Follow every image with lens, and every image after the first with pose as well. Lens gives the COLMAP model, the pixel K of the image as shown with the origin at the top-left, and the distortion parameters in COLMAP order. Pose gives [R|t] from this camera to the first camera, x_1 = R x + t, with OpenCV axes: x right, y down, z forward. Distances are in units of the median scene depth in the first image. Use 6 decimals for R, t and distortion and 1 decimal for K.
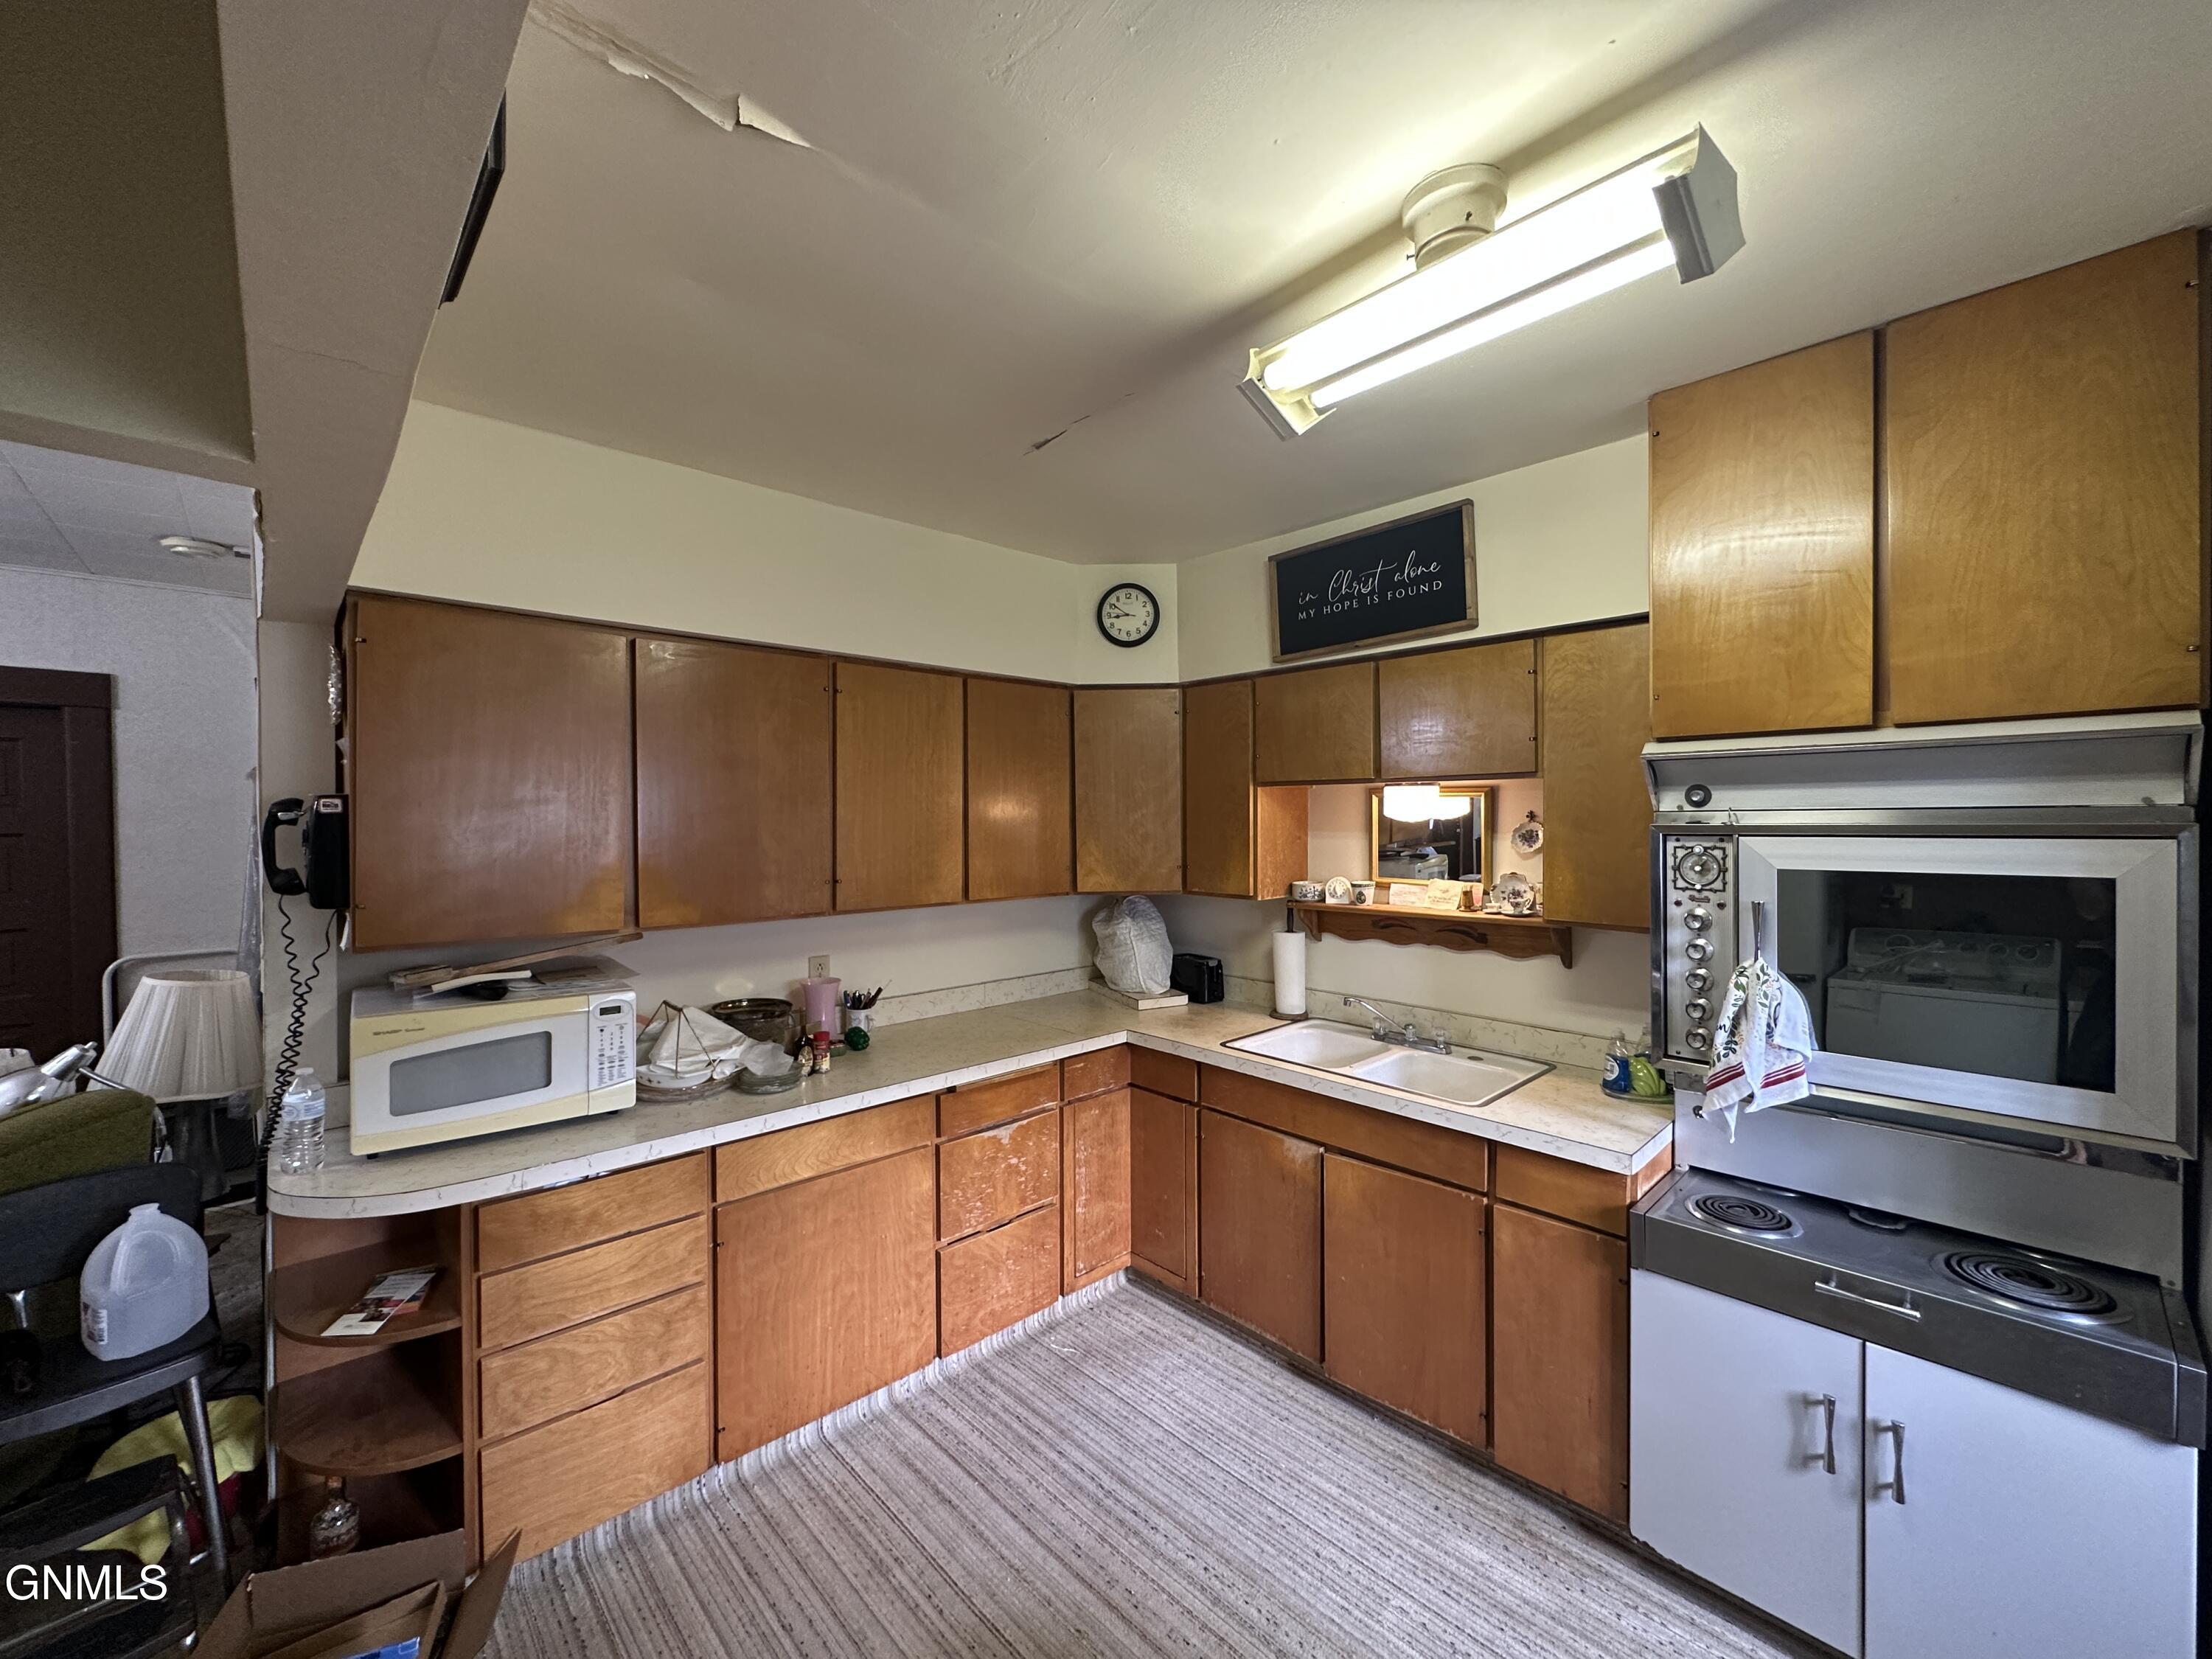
lens RADIAL K [[880.7, 0, 1105.8], [0, 880.7, 823.9], [0, 0, 1]] dist [-0.004216, 0.001698]
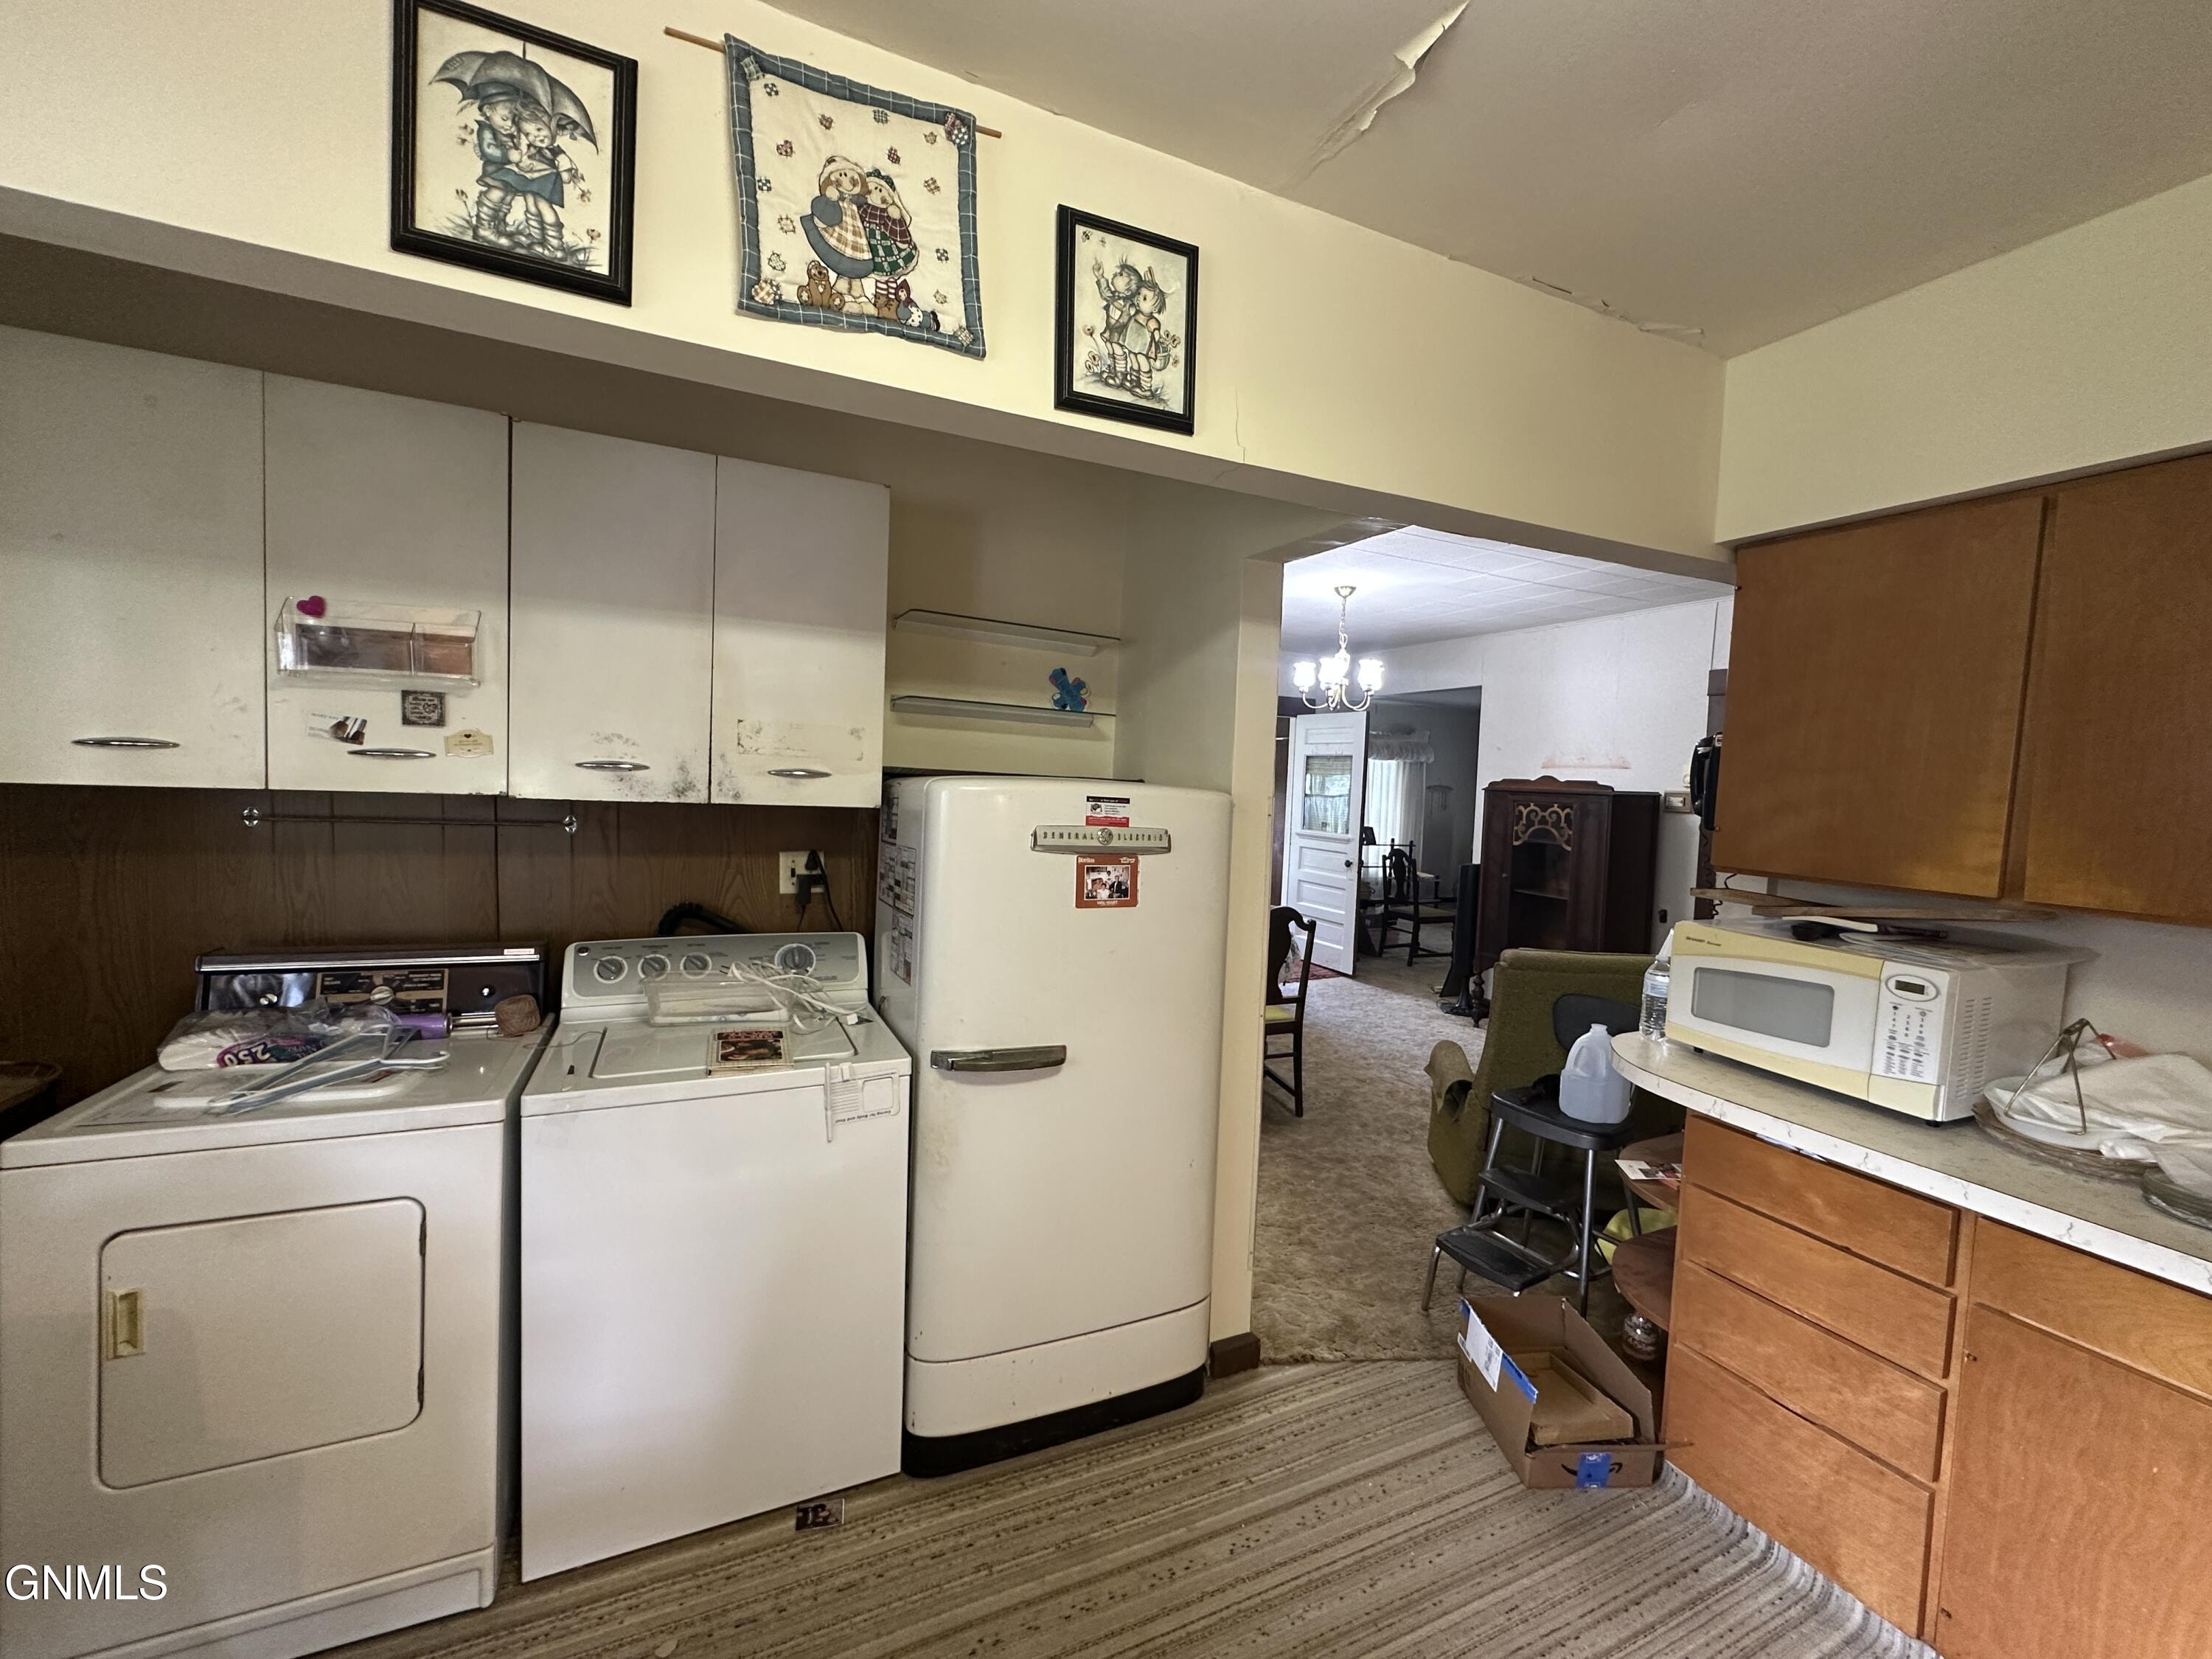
lens RADIAL K [[880.7, 0, 1106.5], [0, 880.7, 830.1], [0, 0, 1]] dist [-0.004216, 0.001698]
pose [[-0.314437, 0.047541, -0.948087, 0.258872], [-0.045062, 0.996872, 0.064933, 0.032575], [0.948208, 0.063140, -0.311311, 0.345362]]
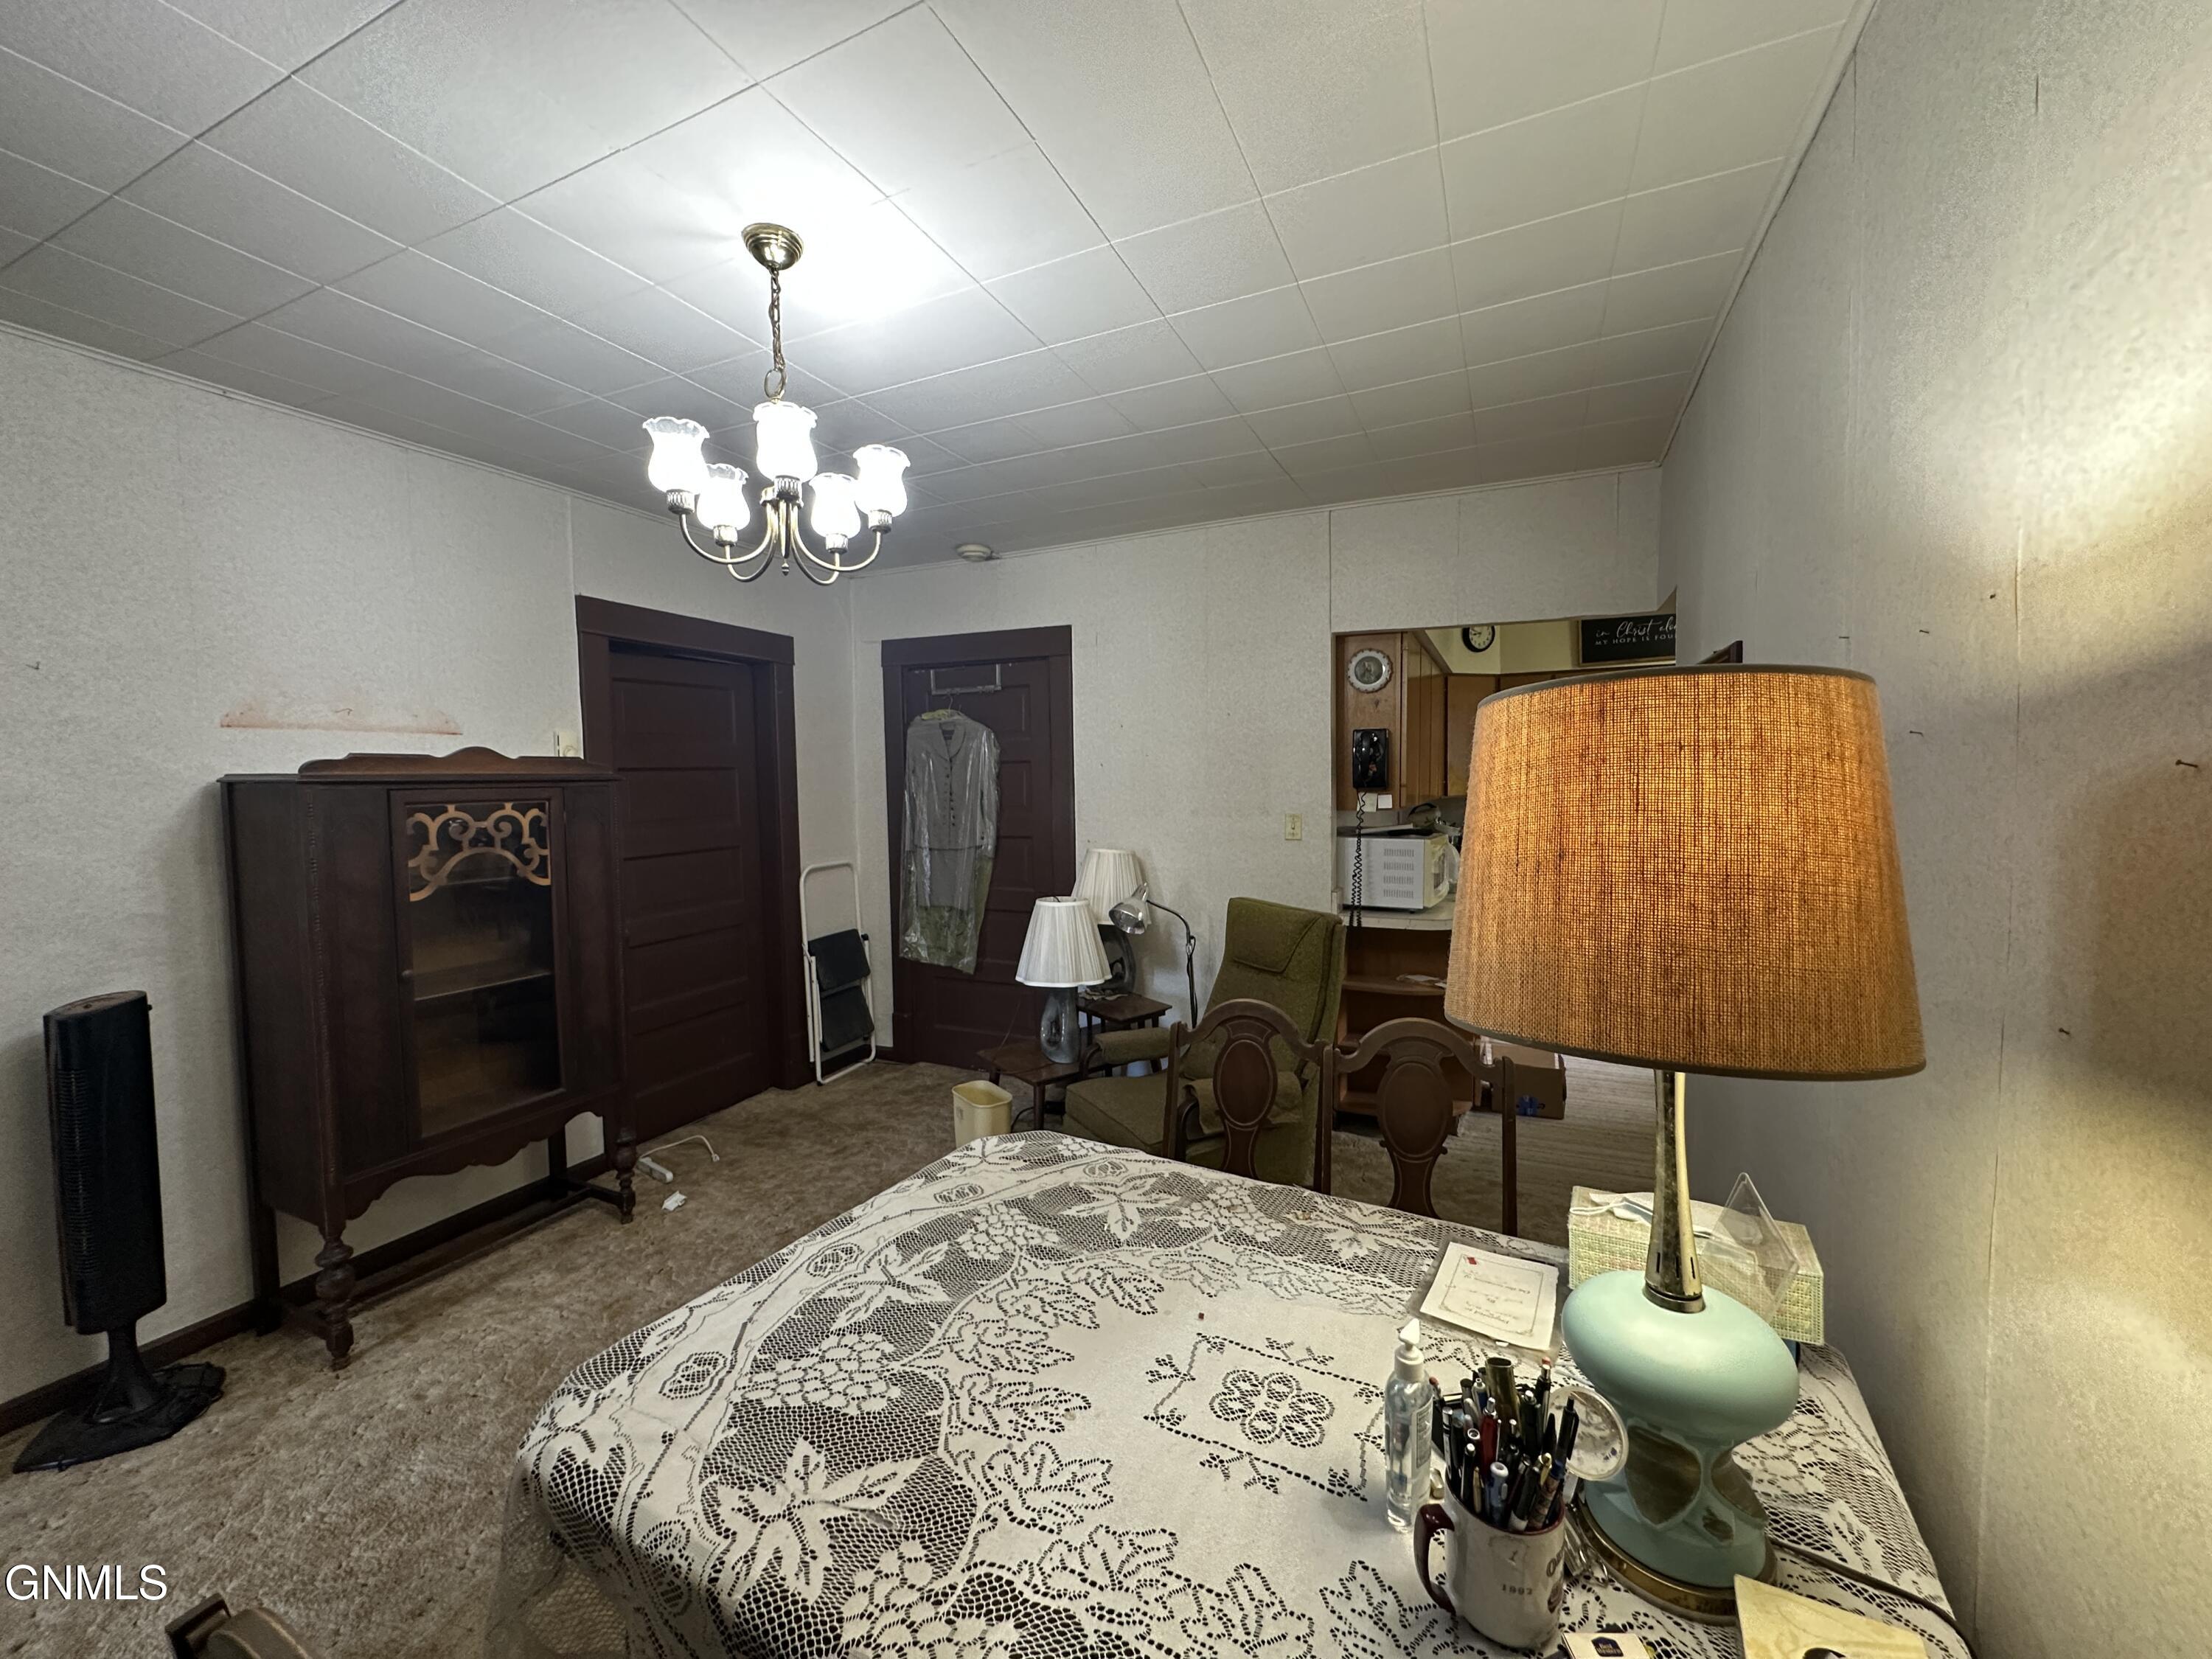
lens RADIAL K [[880.7, 0, 1103.0], [0, 880.7, 821.5], [0, 0, 1]] dist [-0.004216, 0.001698]
pose [[0.932150, -0.031538, 0.360696, -1.224500], [0.018273, 0.999027, 0.040128, 0.046317], [-0.361611, -0.030814, 0.931820, -0.321197]]
